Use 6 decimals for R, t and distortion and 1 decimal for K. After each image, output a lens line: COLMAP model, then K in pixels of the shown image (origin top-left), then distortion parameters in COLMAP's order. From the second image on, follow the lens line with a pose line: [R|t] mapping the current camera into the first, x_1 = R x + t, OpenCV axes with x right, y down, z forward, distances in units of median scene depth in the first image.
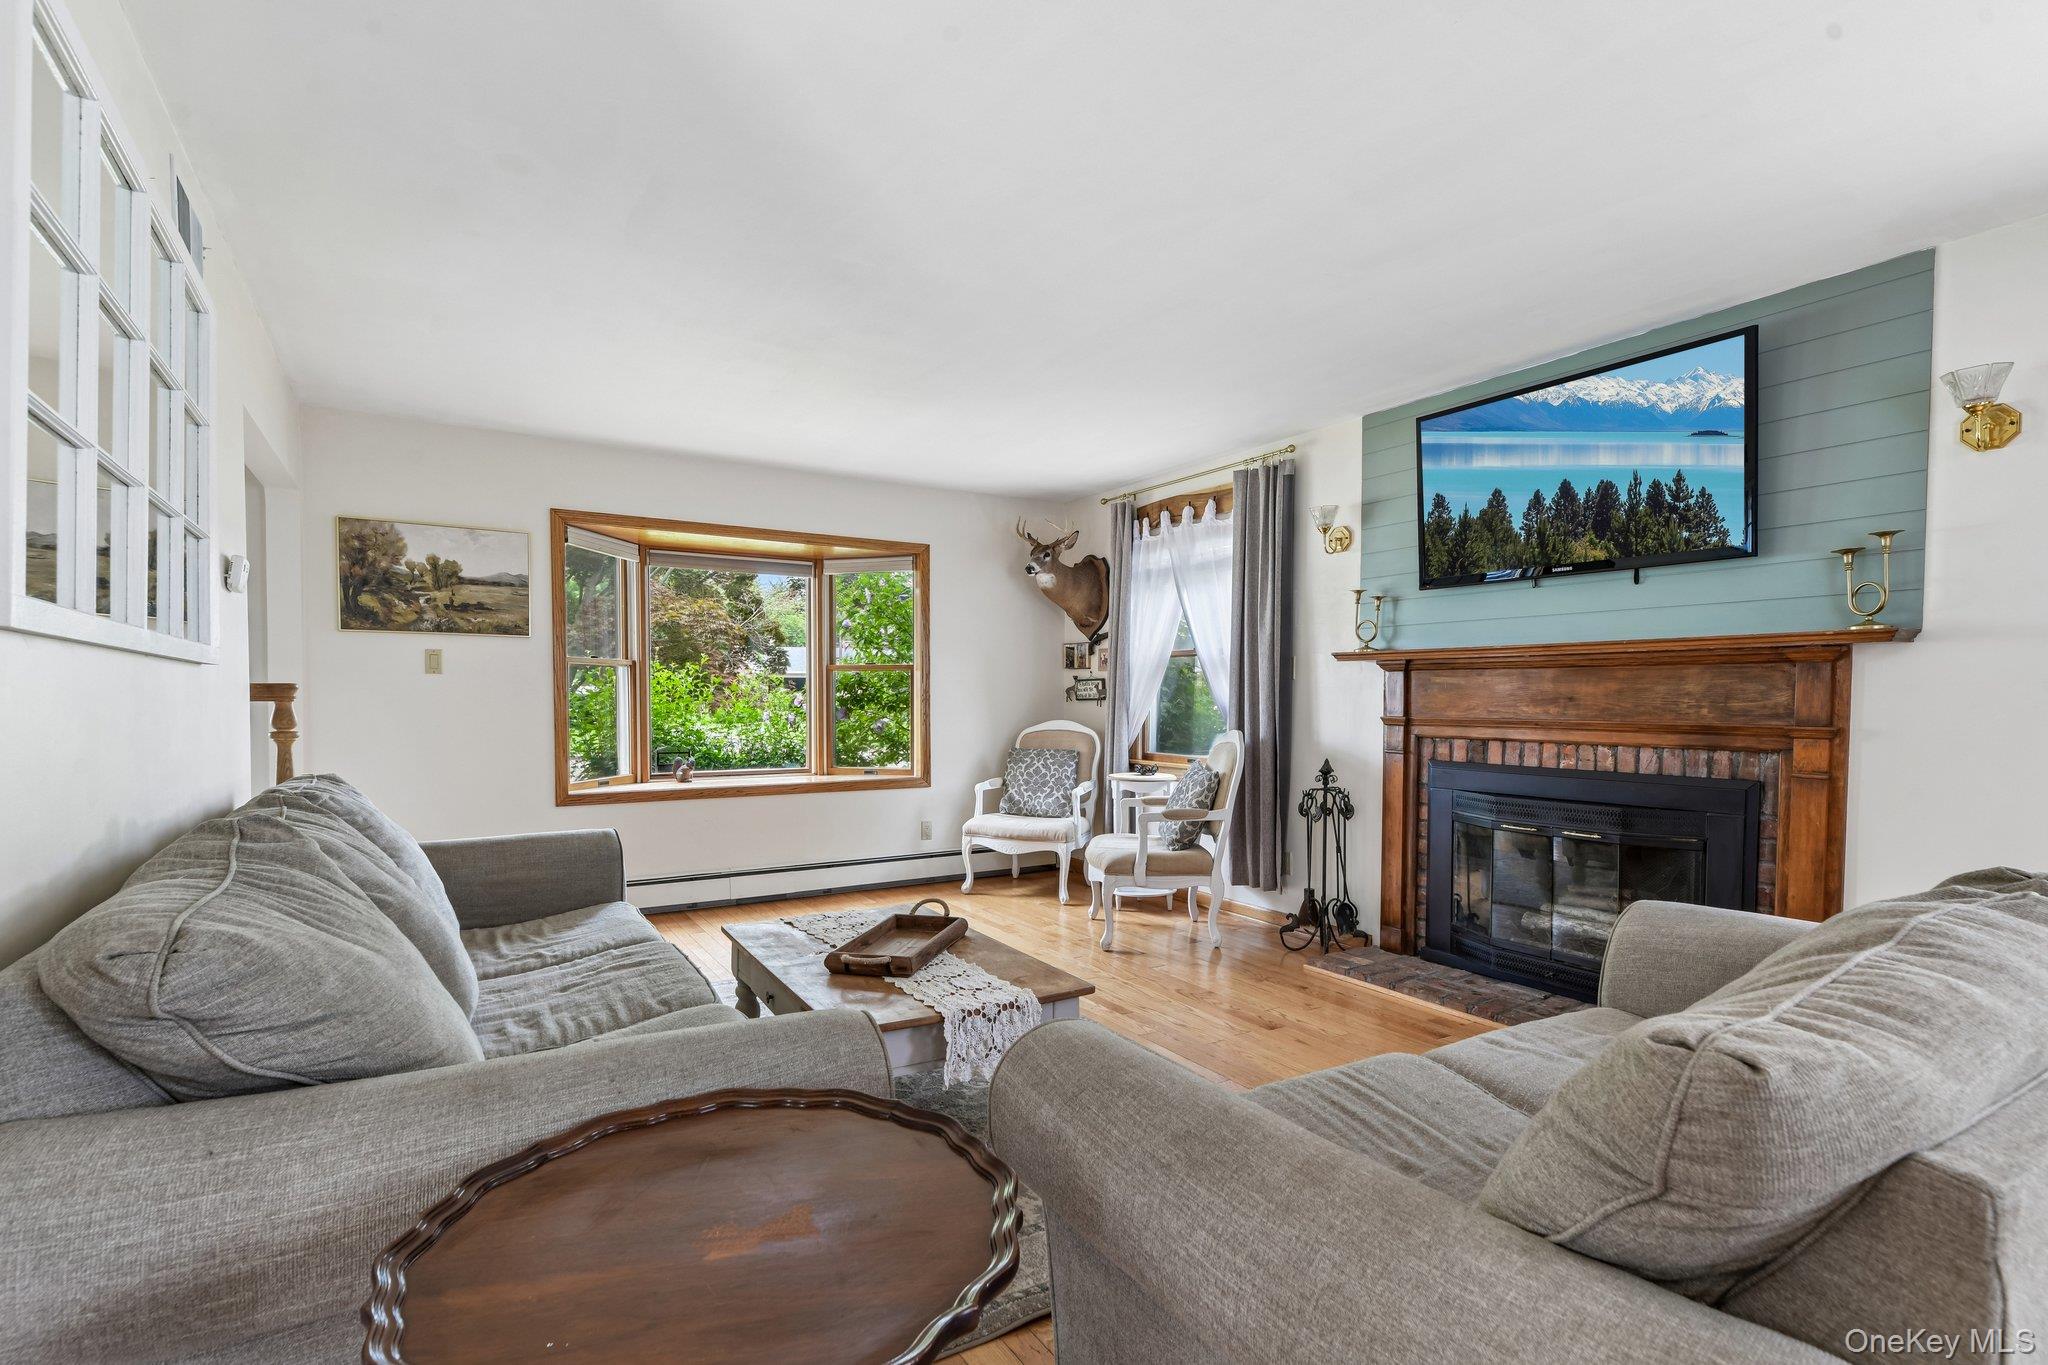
lens RADIAL K [[985.3, 0, 1006.8], [0, 985.3, 726.7], [0, 0, 1]] dist [0.000400, -0.001196]
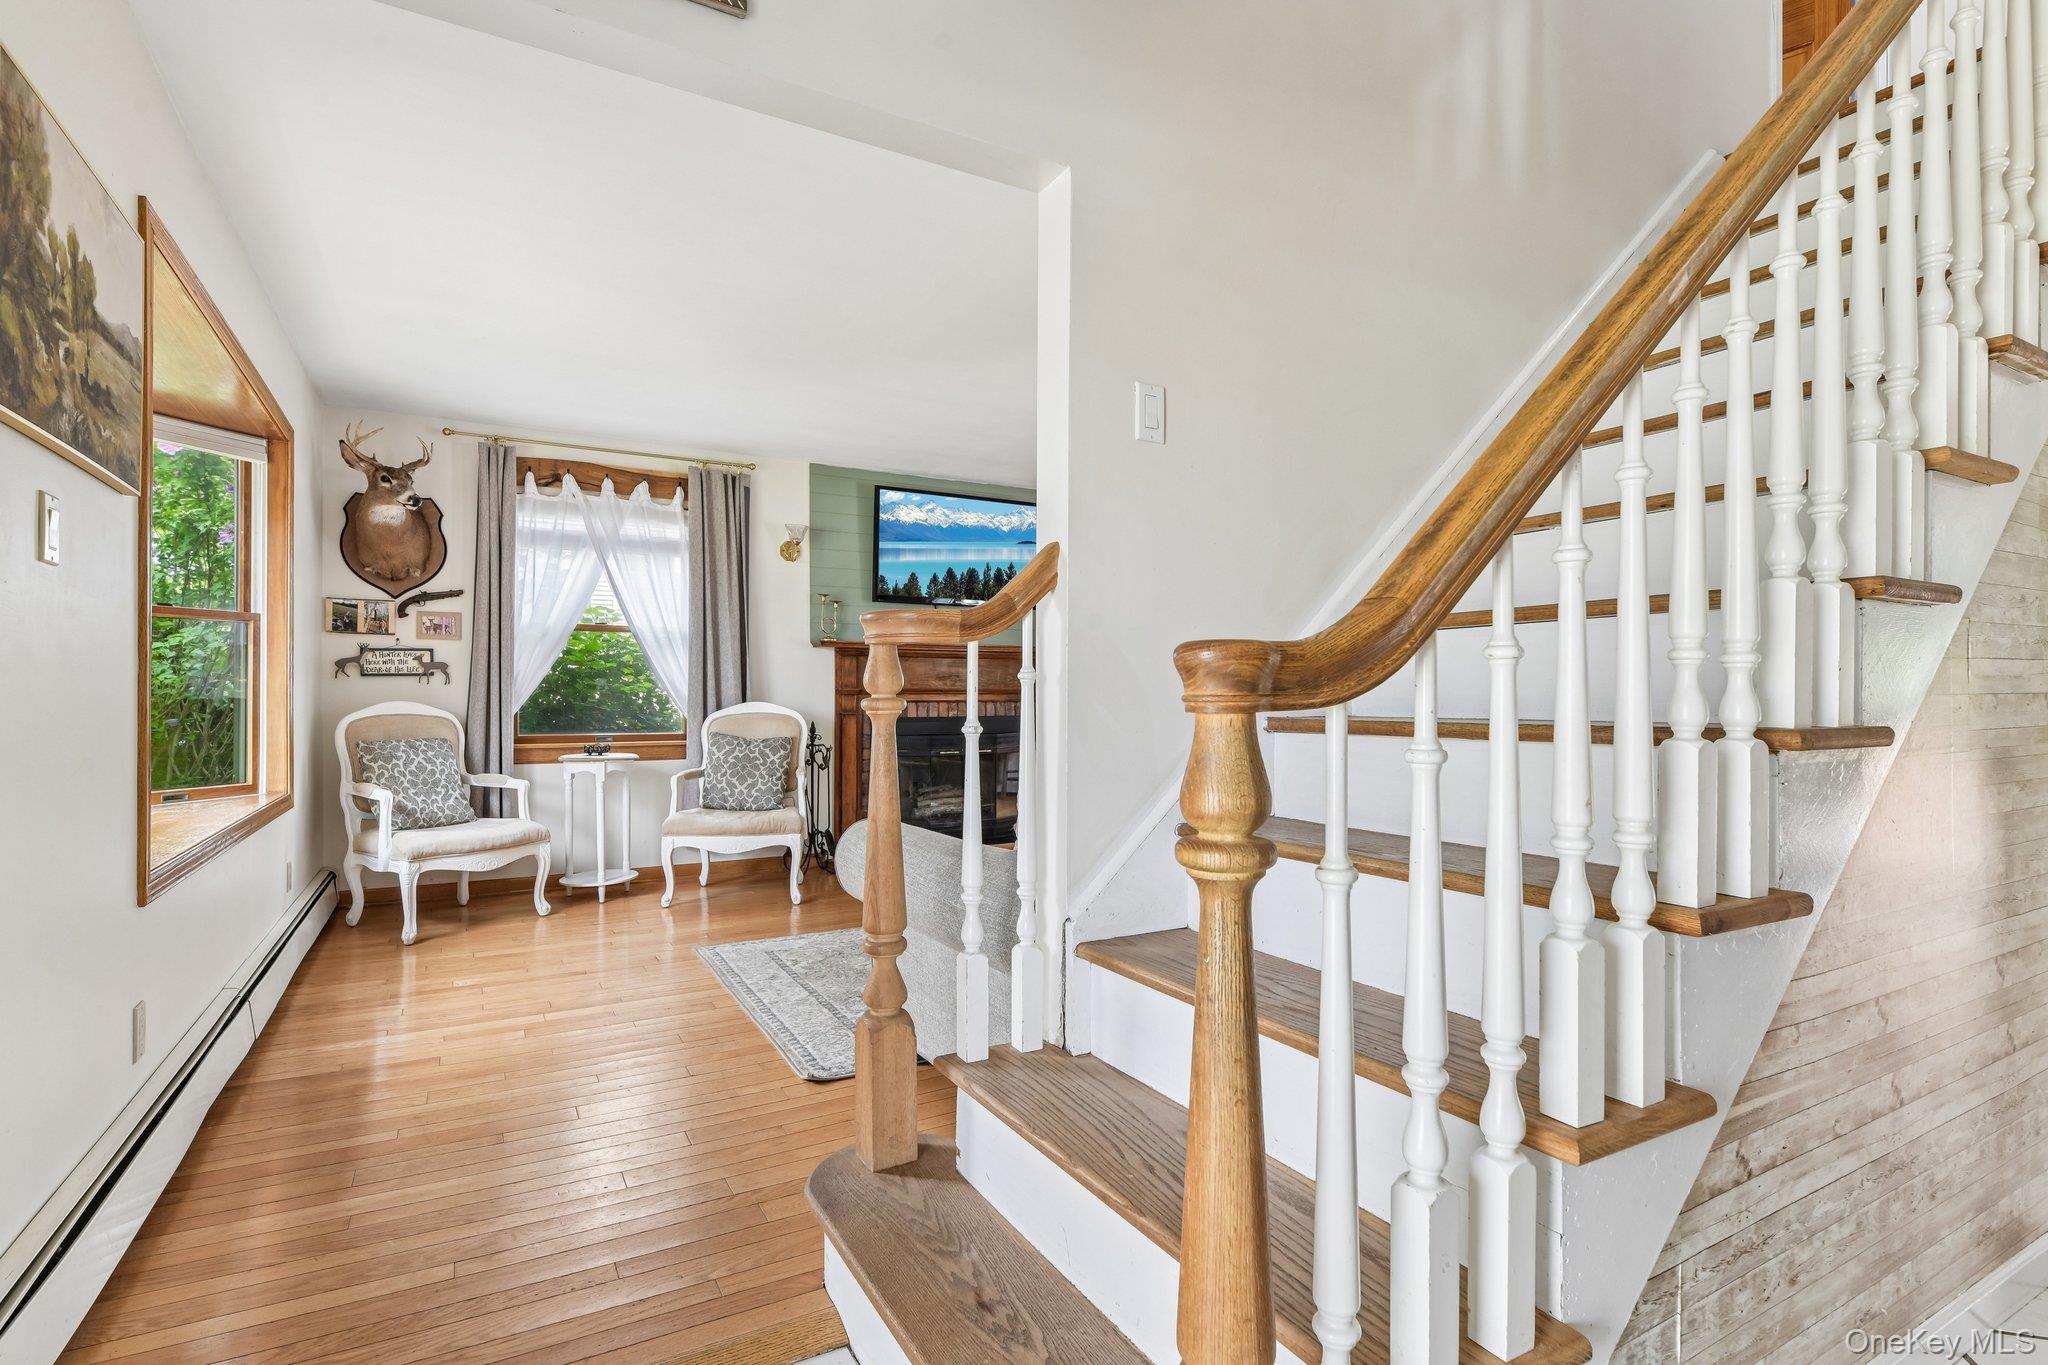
lens RADIAL K [[985.3, 0, 1031.1], [0, 985.3, 687.1], [0, 0, 1]] dist [0.000400, -0.001196]
pose [[0.005920, 0.005693, 0.999966, -0.927542], [0.033720, 0.999414, -0.005889, 0.004423], [-0.999414, 0.033753, 0.005725, 0.679062]]
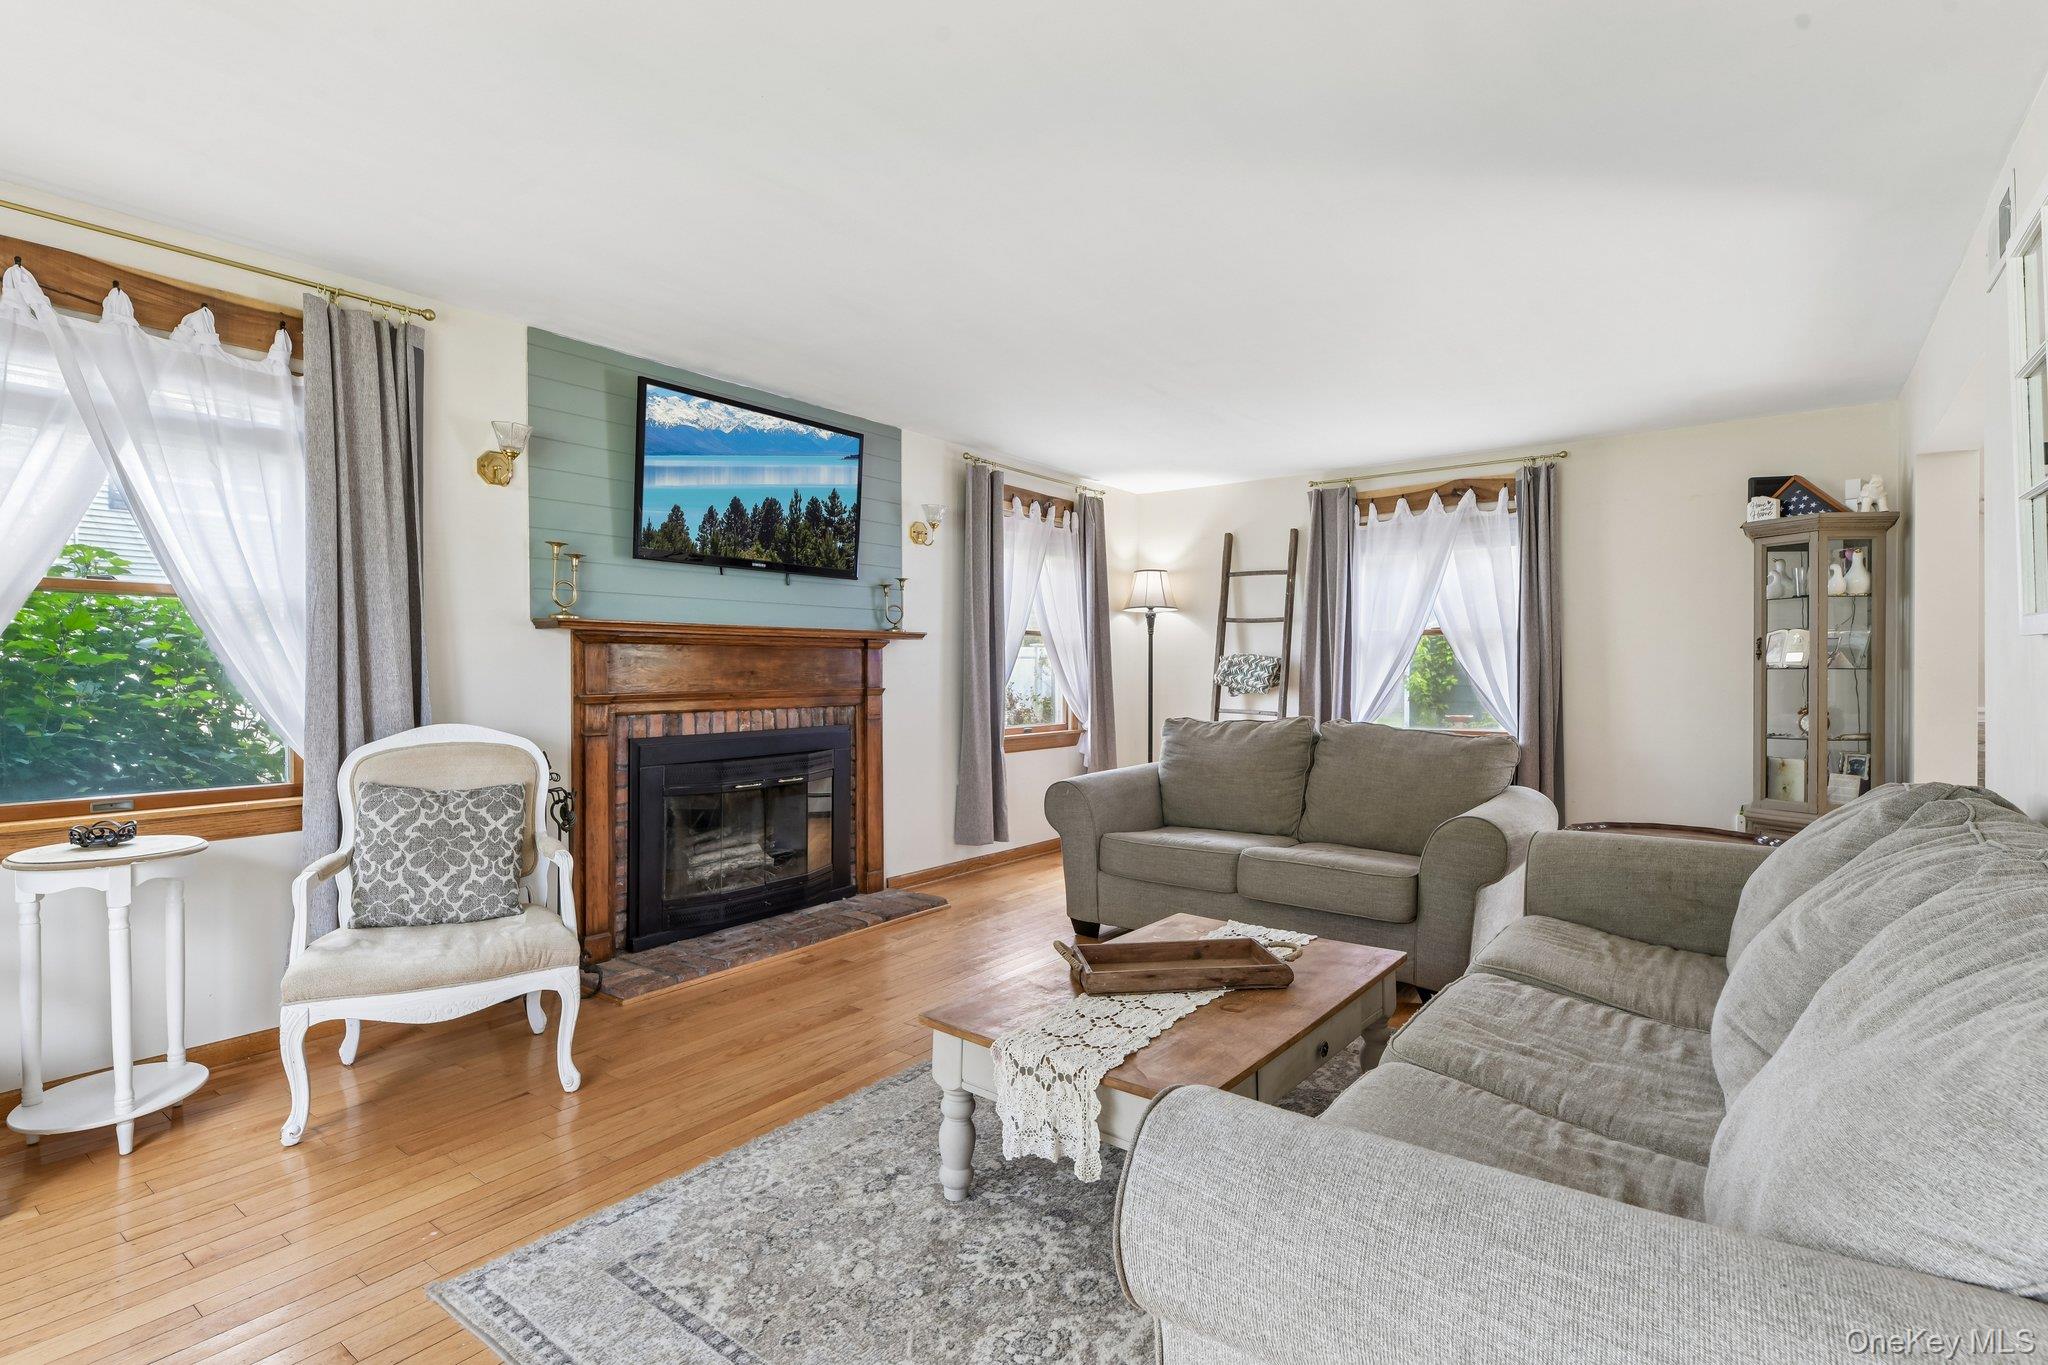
lens RADIAL K [[985.3, 0, 1039.6], [0, 985.3, 672.8], [0, 0, 1]] dist [0.000400, -0.001196]
pose [[-0.391192, -0.008202, 0.920273, -0.530529], [0.028505, 0.999373, 0.021024, -0.034214], [-0.919868, 0.034457, -0.390712, 0.905765]]
